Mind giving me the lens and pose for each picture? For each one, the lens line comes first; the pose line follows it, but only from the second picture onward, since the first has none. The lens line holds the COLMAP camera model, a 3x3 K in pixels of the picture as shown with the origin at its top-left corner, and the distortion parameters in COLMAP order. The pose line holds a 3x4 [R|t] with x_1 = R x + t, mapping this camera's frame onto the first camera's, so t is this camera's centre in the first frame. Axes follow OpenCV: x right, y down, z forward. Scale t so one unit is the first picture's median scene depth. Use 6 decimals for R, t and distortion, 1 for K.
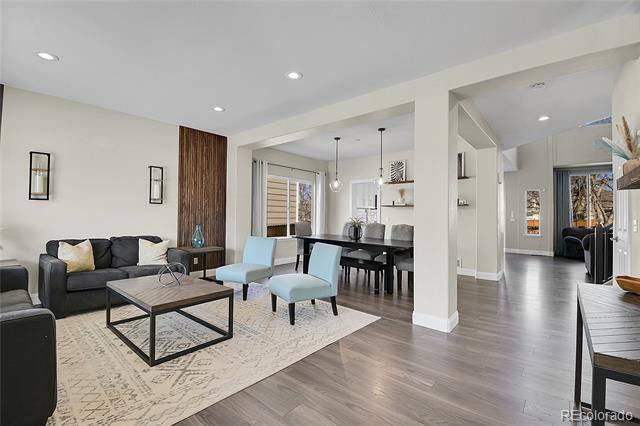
lens RADIAL K [[284.4, 0, 320.5], [0, 284.4, 212.3], [0, 0, 1]] dist [0.019421, -0.000434]
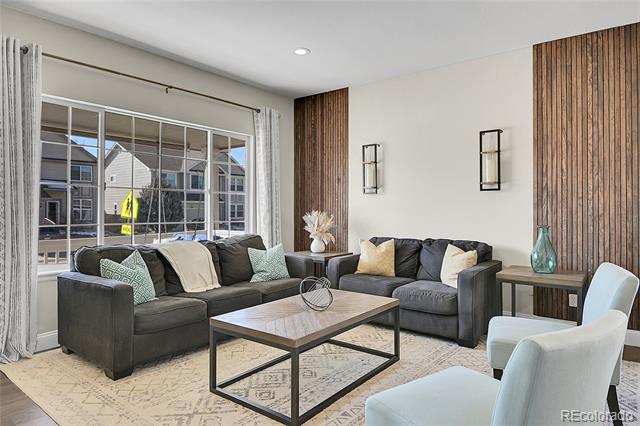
lens RADIAL K [[407.6, 0, 320.4], [0, 407.6, 217.5], [0, 0, 1]] dist [0.006264, -0.000122]
pose [[0.066730, 0.019868, -0.997573, 0.285039], [0.019429, 0.999586, 0.021207, 0.002357], [0.997582, -0.020797, 0.066316, 0.574724]]
